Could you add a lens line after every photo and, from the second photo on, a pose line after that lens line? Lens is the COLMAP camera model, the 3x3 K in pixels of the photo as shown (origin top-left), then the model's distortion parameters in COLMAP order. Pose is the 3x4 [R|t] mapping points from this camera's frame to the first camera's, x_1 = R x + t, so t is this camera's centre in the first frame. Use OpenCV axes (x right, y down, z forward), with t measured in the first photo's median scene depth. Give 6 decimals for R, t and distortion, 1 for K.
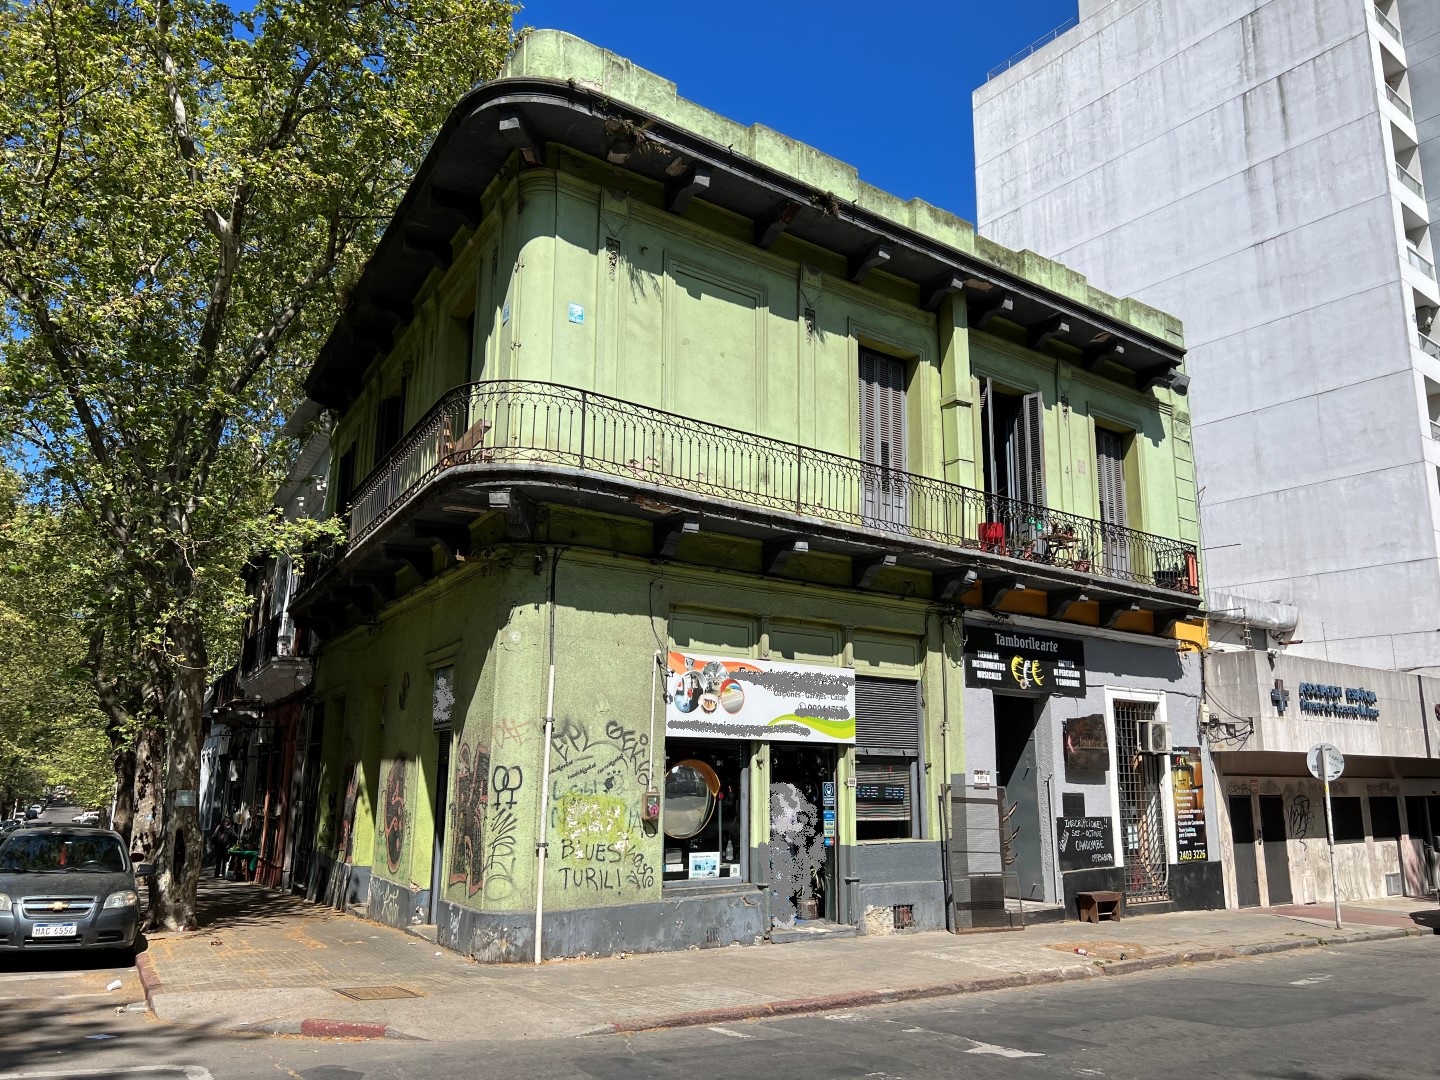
lens RADIAL K [[1096.6, 0, 720.0], [0, 1096.6, 540.0], [0, 0, 1]] dist [0.080920, -0.120510]
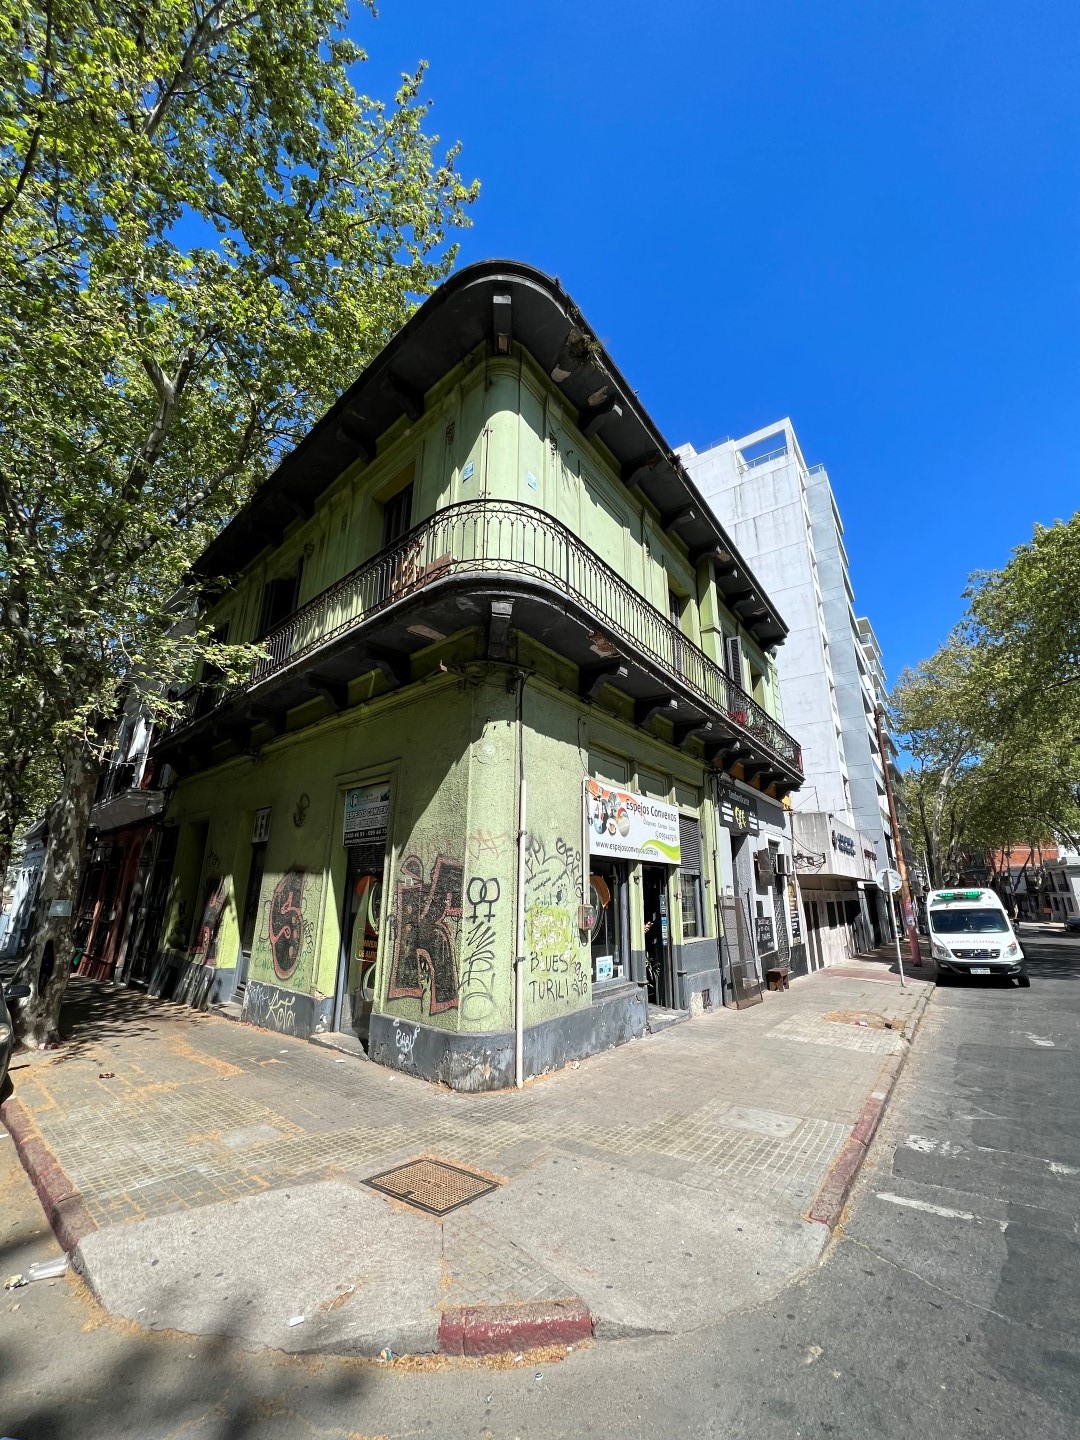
lens RADIAL K [[583.0, 0, 540.0], [0, 583.0, 720.0], [0, 0, 1]] dist [-0.000472, -0.000300]
pose [[0.955268, 0.085284, 0.283178, -0.268651], [-0.064248, 0.994495, -0.082779, 0.091960], [-0.288679, 0.060882, 0.955488, 0.421159]]
